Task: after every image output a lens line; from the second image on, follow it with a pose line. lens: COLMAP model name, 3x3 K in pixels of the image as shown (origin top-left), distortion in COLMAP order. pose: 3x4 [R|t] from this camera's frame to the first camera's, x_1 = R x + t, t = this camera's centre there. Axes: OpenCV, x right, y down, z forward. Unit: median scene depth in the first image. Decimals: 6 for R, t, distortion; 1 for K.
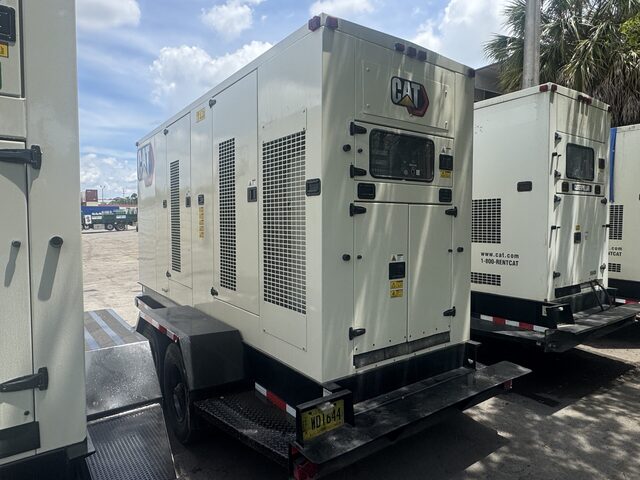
lens RADIAL K [[410.8, 0, 320.9], [0, 410.8, 237.4], [0, 0, 1]] dist [-0.003223, -0.001405]
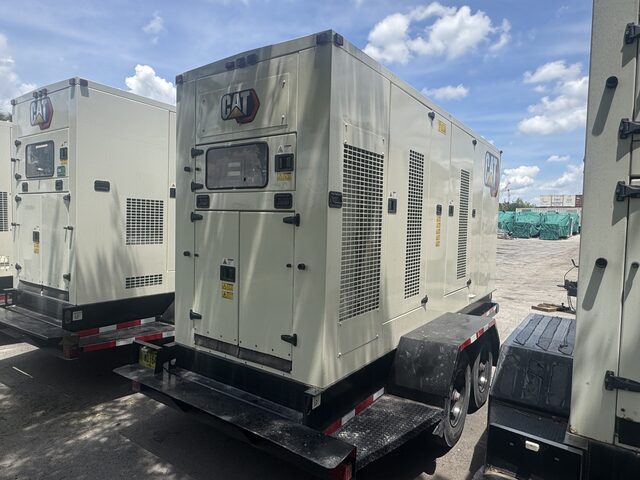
lens RADIAL K [[410.8, 0, 321.1], [0, 410.8, 242.6], [0, 0, 1]] dist [-0.003223, -0.001405]
pose [[0.312962, 0.059169, -0.947921, 1.275341], [-0.067858, 0.996900, 0.039822, -0.059670], [0.947338, 0.051861, 0.316007, 0.889006]]
